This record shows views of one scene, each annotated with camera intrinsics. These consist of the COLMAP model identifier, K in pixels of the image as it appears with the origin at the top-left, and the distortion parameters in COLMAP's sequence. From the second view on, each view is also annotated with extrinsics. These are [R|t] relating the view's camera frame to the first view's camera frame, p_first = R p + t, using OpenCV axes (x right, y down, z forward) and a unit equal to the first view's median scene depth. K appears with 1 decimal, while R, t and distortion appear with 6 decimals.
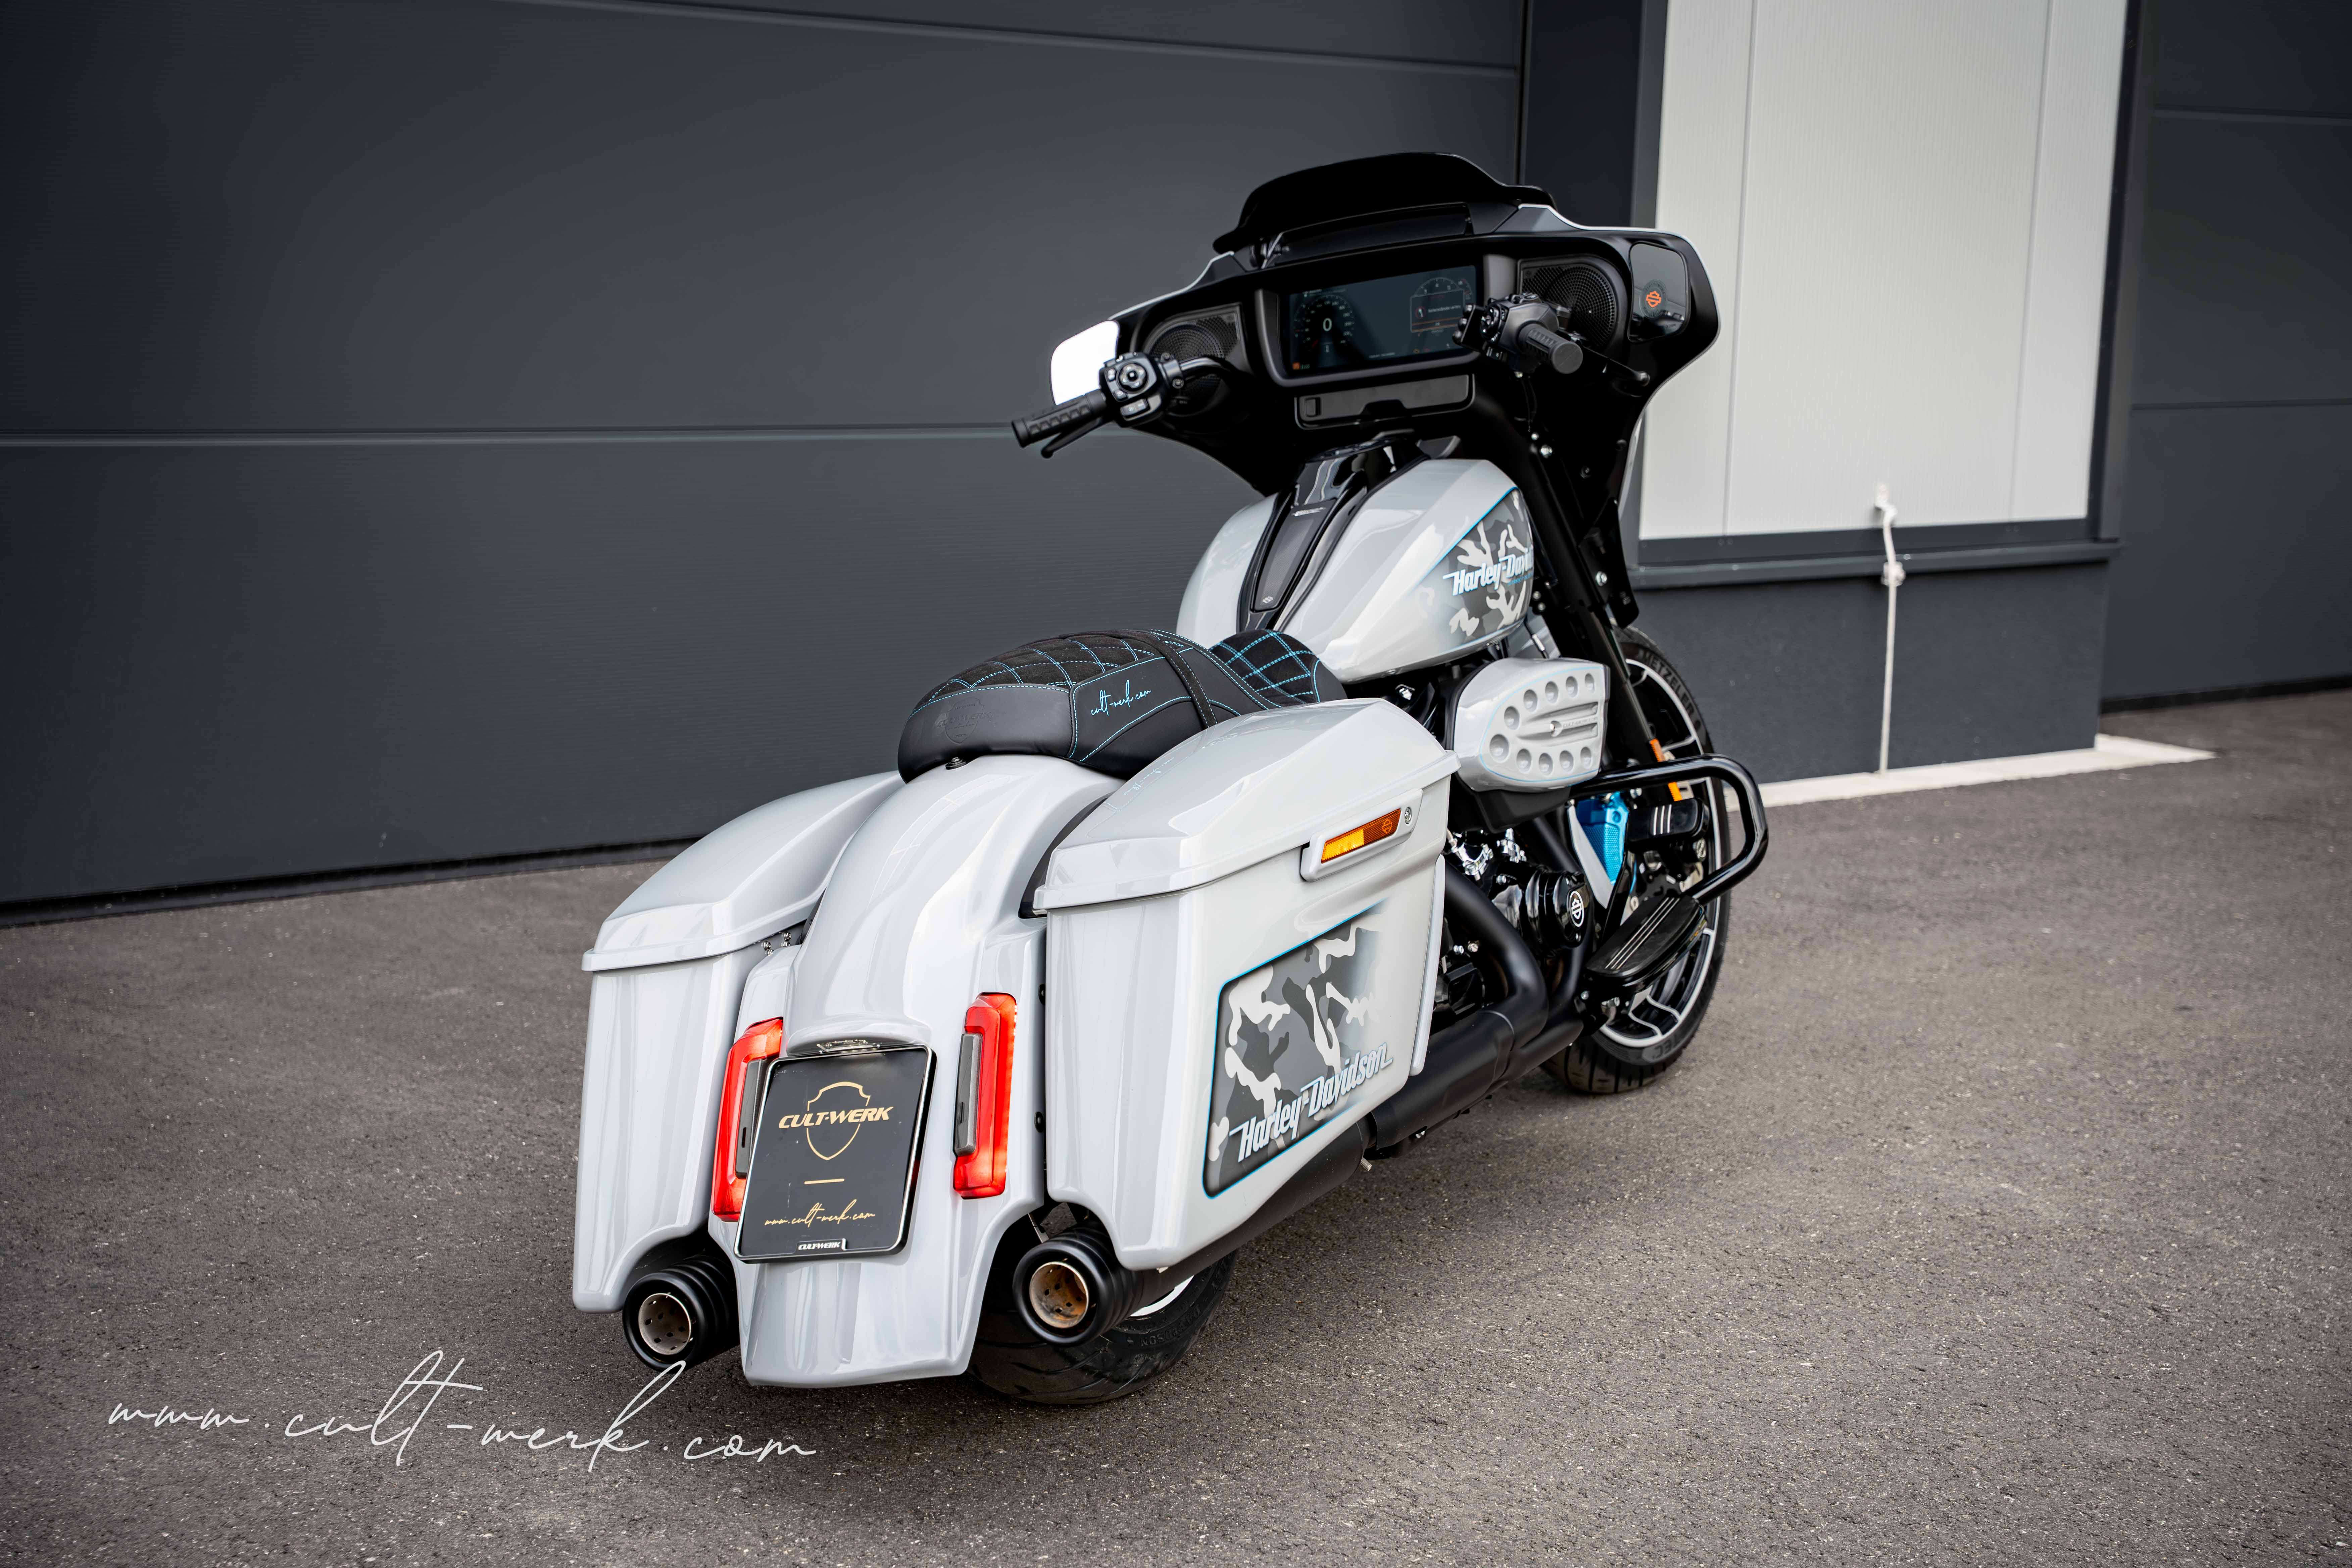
lens RADIAL K [[3562.9, 0, 1176.0], [0, 3562.9, 784.0], [0, 0, 1]] dist [0.135406, 0.136967]
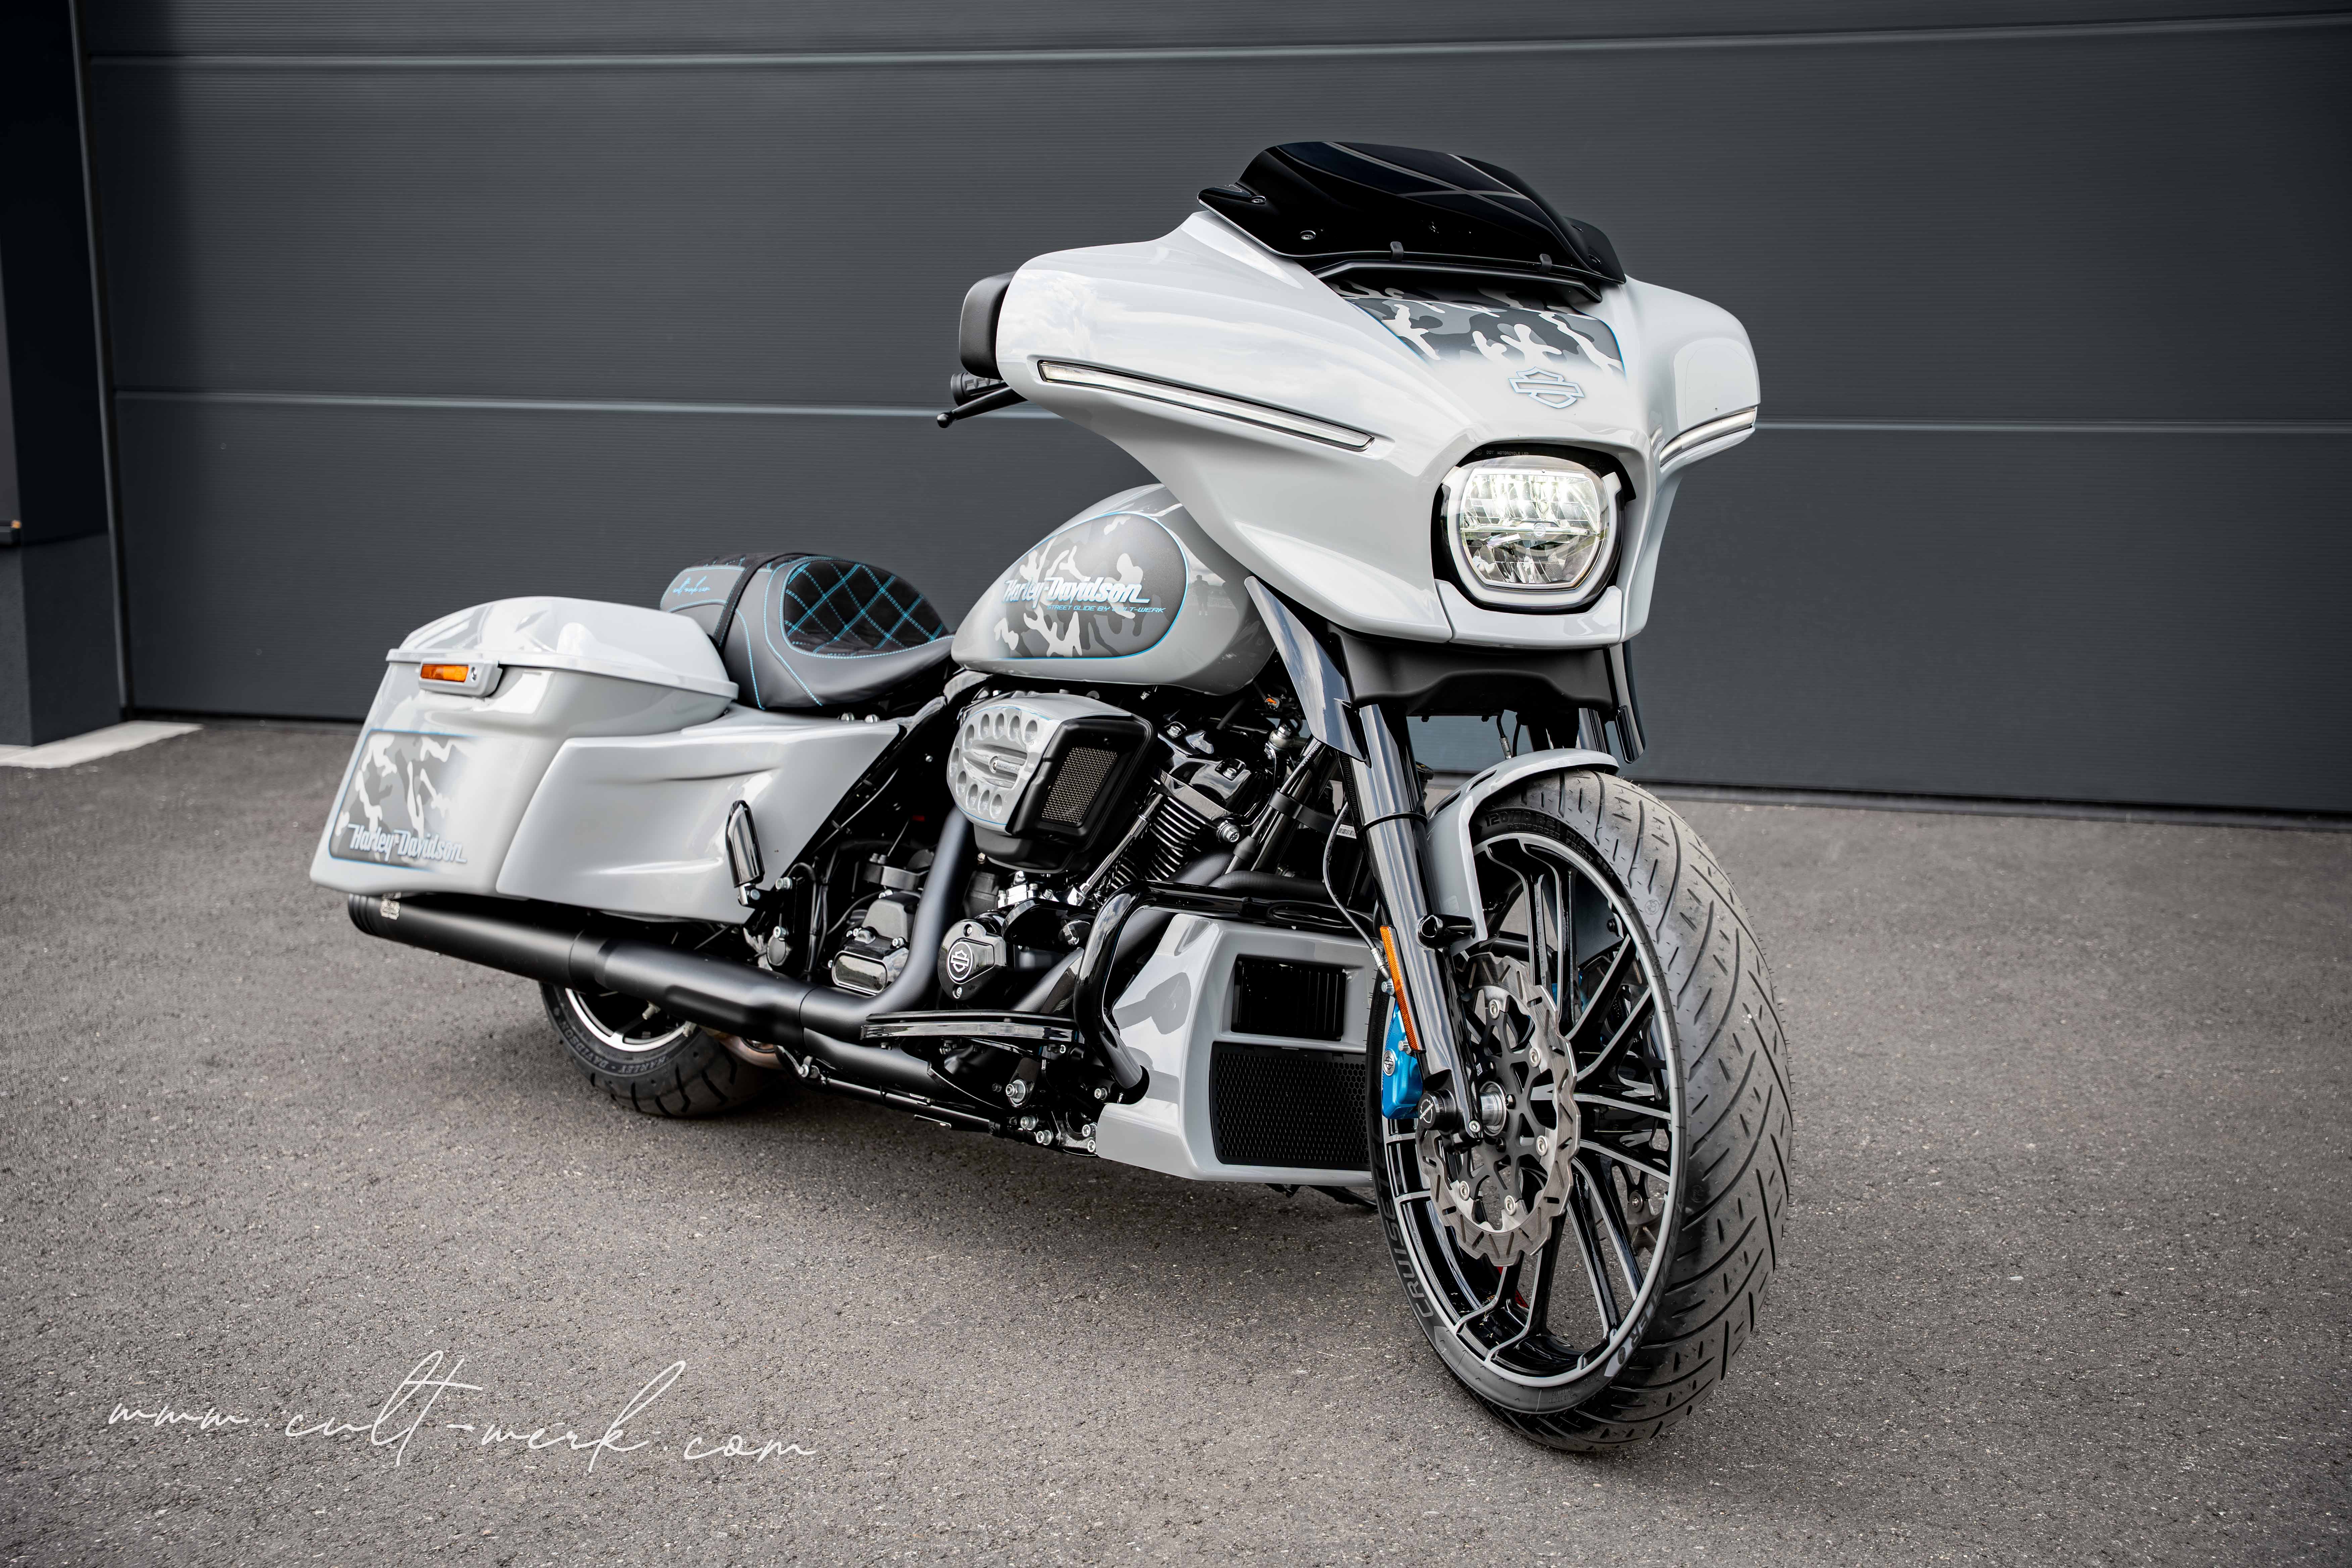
lens RADIAL K [[3245.9, 0, 1176.0], [0, 3245.9, 784.0], [0, 0, 1]] dist [0.099786, -0.018648]
pose [[-0.362107, 0.121948, -0.924125, 1.064737], [-0.168500, 0.966509, 0.193566, -0.222730], [0.916780, 0.225807, -0.329432, 1.640323]]
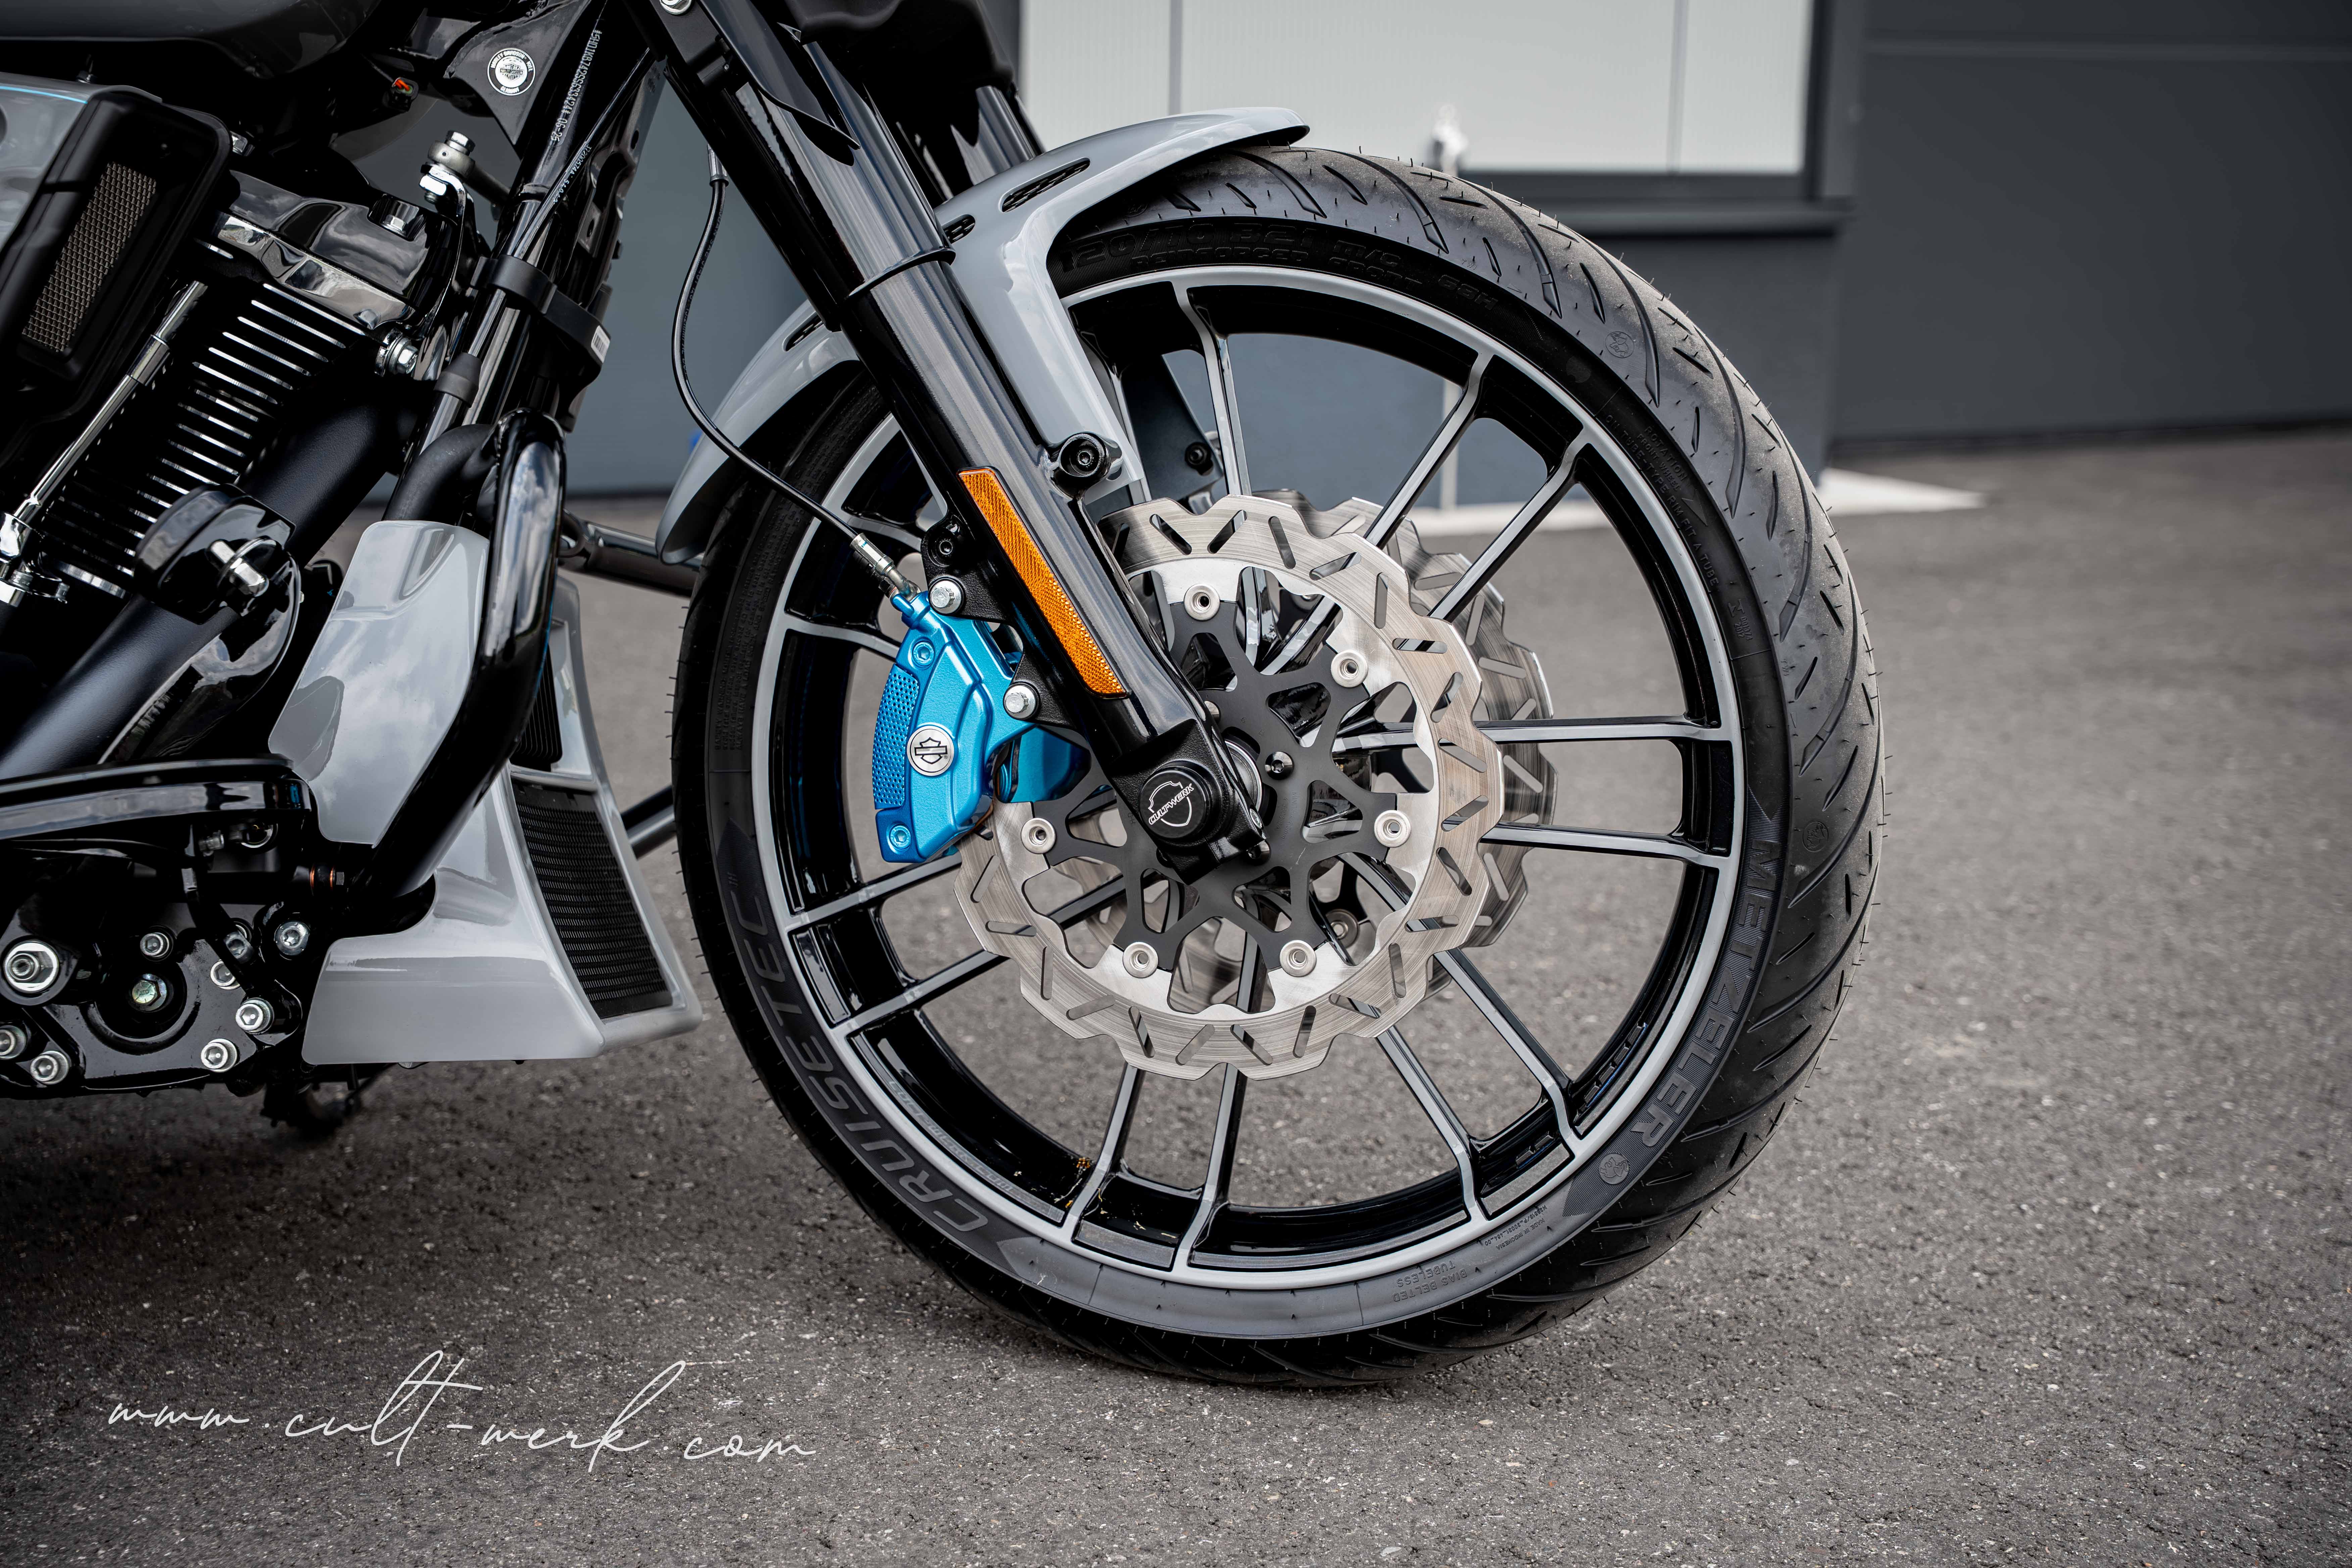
lens RADIAL K [[3520.3, 0, 1176.0], [0, 3520.3, 784.0], [0, 0, 1]] dist [0.198219, 0.045135]
pose [[0.445461, 0.145763, -0.883356, 0.655791], [-0.154746, 0.984343, 0.084391, -0.014730], [0.881827, 0.099103, 0.461042, 1.189543]]
